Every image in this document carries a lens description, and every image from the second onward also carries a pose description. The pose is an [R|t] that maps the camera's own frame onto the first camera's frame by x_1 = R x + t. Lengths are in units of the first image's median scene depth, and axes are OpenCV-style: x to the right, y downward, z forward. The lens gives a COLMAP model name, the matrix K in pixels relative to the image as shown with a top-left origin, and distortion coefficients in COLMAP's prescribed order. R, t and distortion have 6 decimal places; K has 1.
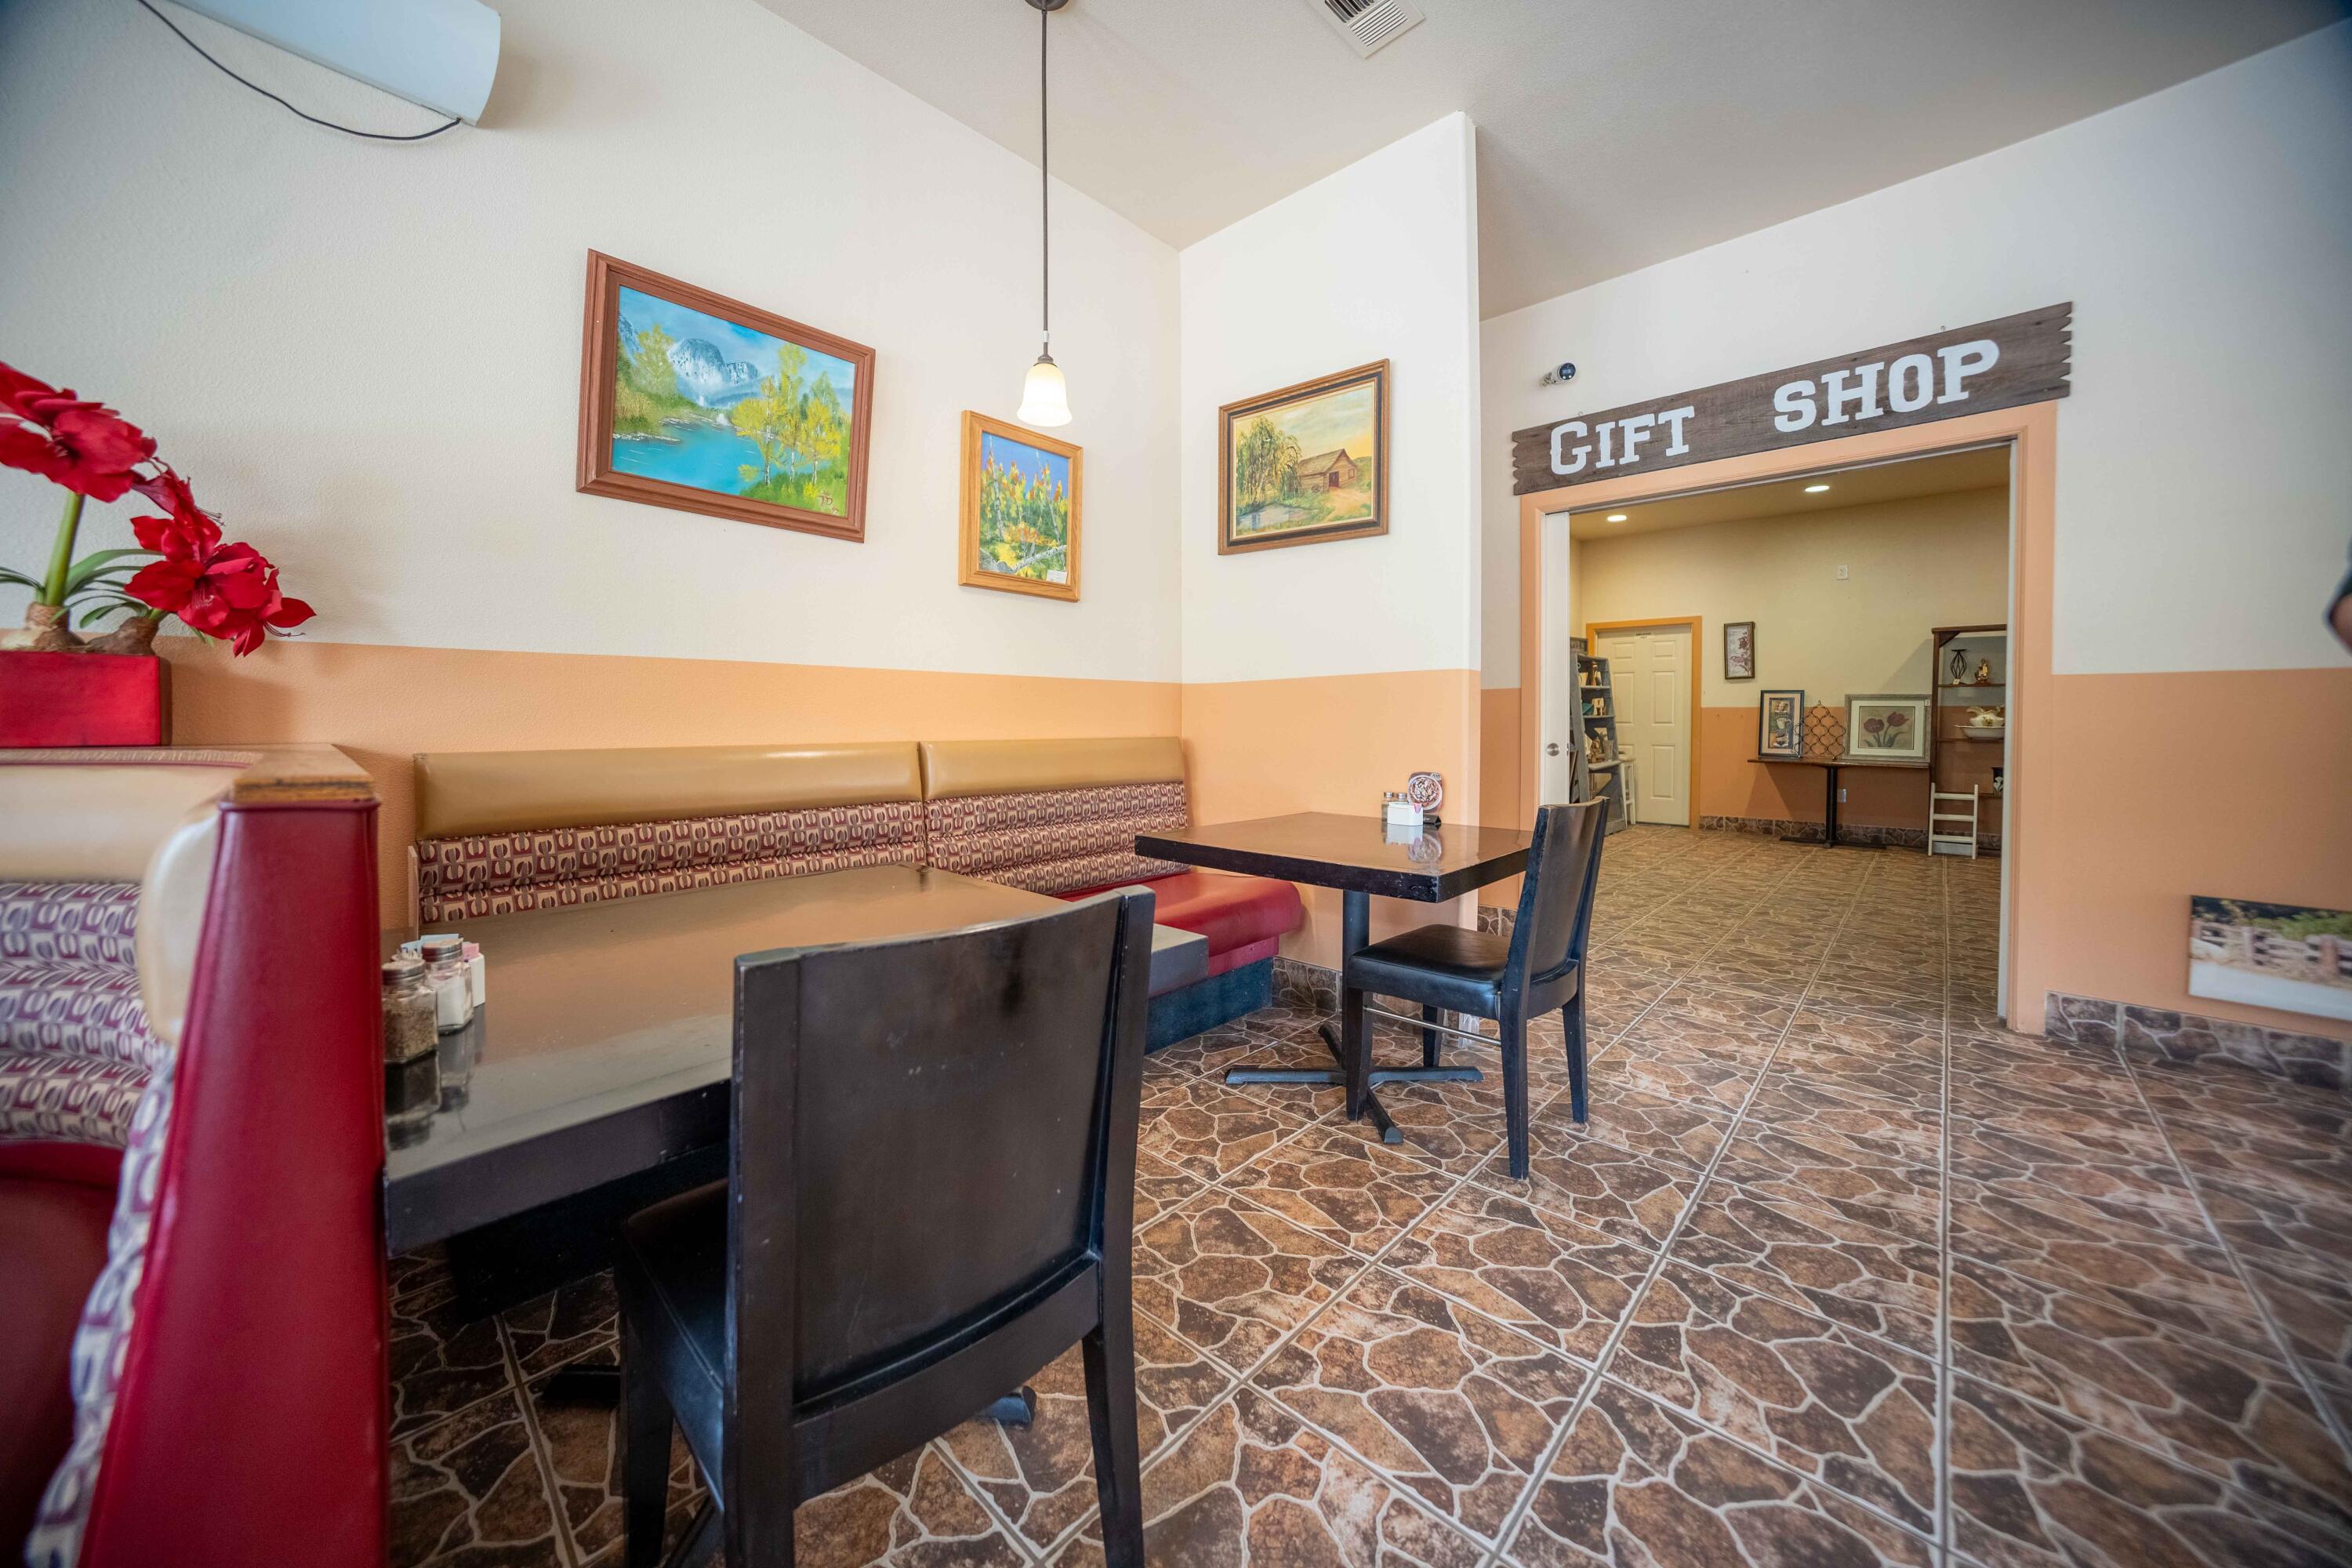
lens RADIAL K [[871.4, 0, 1165.6], [0, 871.4, 736.0], [0, 0, 1]] dist [-0.000571, 0.012457]
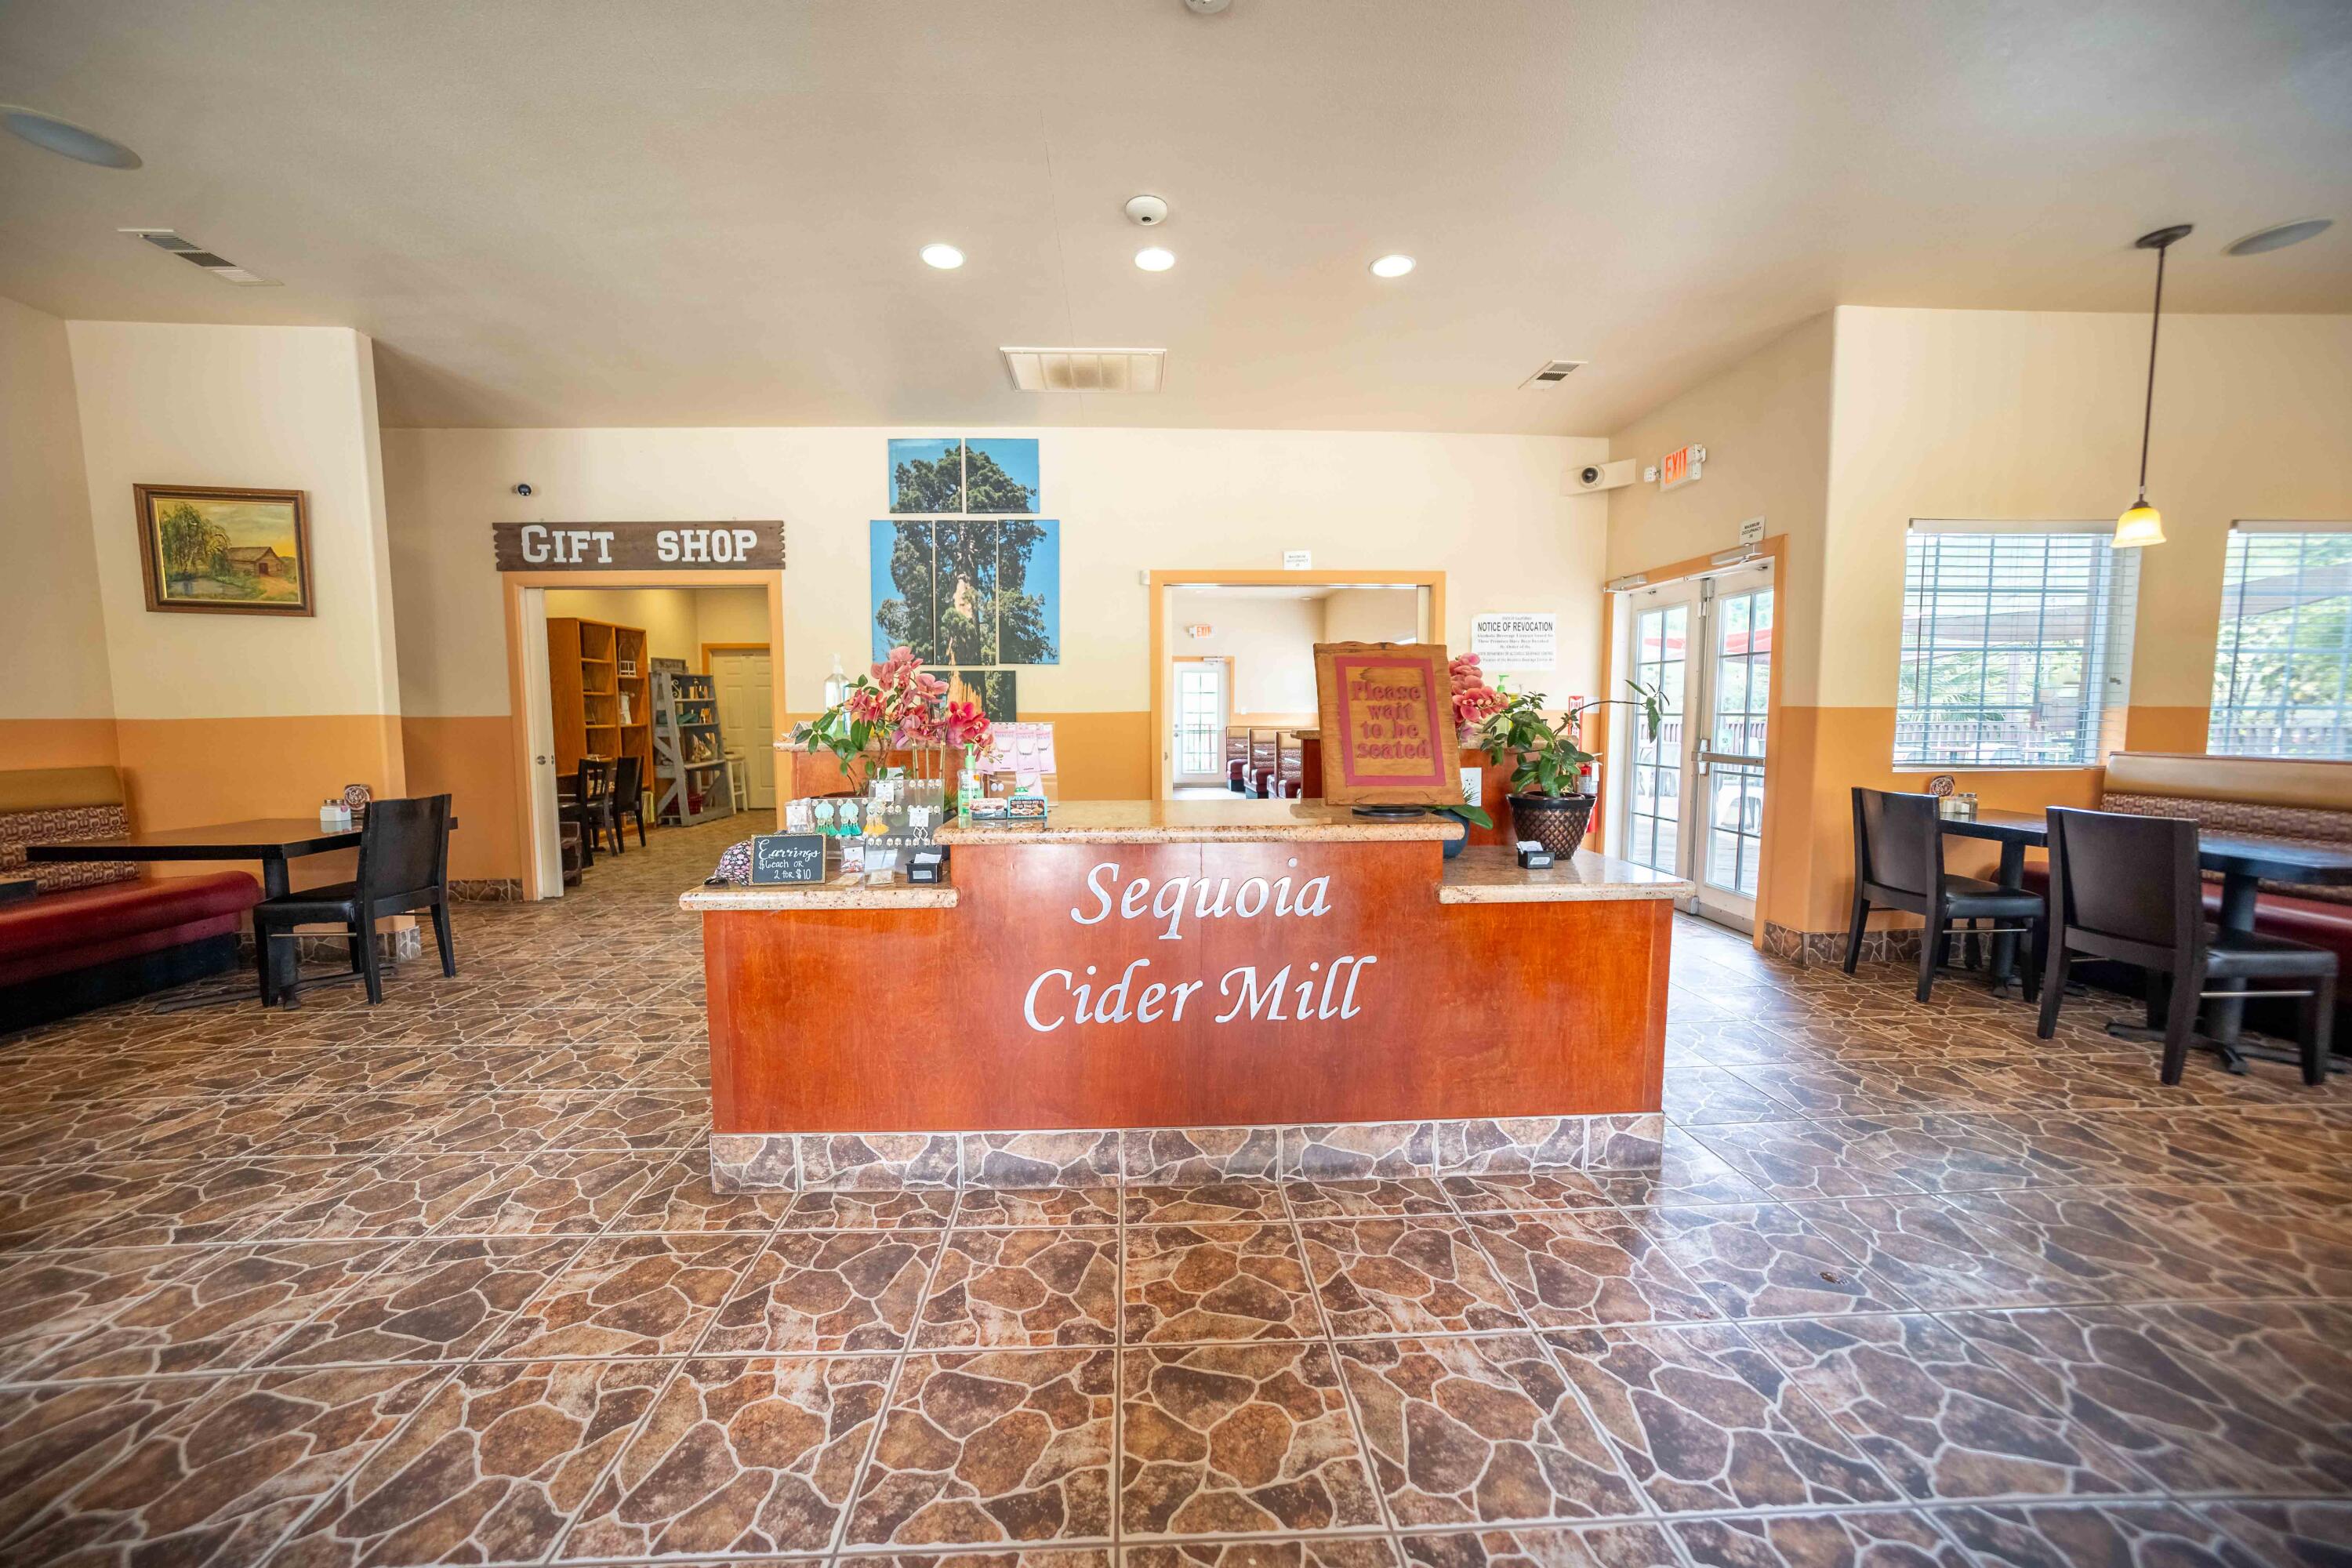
lens RADIAL K [[868.6, 0, 1176.0], [0, 868.6, 784.0], [0, 0, 1]] dist [0.000091, 0.006748]
pose [[0.715532, -0.078418, 0.694164, 0.219341], [0.015614, 0.995227, 0.096334, -0.066011], [-0.698405, -0.058091, 0.713341, -0.905011]]
